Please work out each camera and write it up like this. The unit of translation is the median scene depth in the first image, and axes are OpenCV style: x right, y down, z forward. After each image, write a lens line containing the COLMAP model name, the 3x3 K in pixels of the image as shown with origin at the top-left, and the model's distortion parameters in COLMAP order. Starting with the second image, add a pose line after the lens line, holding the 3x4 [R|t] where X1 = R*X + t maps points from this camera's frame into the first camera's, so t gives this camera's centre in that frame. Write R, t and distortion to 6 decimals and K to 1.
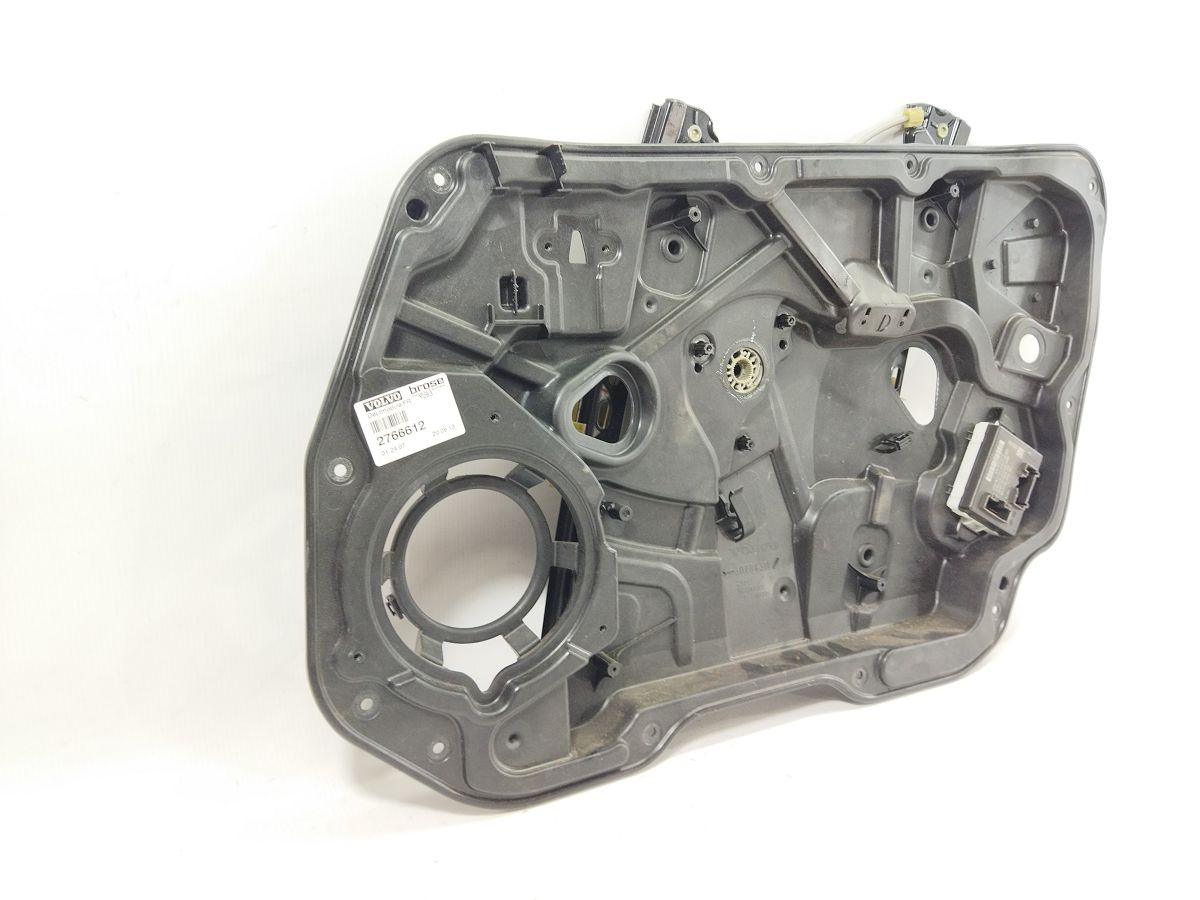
lens RADIAL K [[905.6, 0, 600.0], [0, 905.6, 450.0], [0, 0, 1]] dist [0.072327, -0.112463]
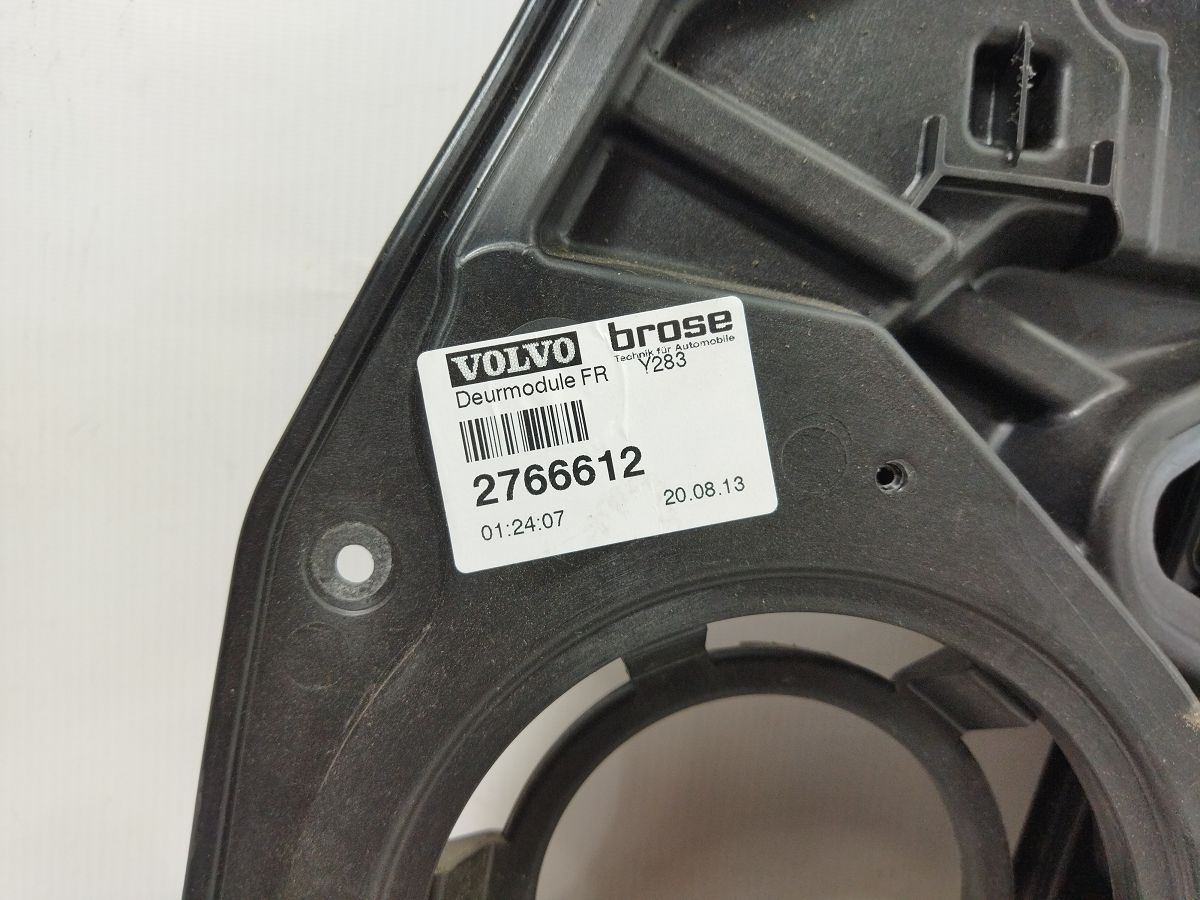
lens RADIAL K [[905.6, 0, 600.0], [0, 905.6, 450.0], [0, 0, 1]] dist [0.072327, -0.112463]
pose [[0.906813, 0.134310, -0.399563, -0.087315], [-0.174867, 0.982333, -0.066659, -0.009233], [0.383551, 0.130318, 0.914279, 0.711956]]
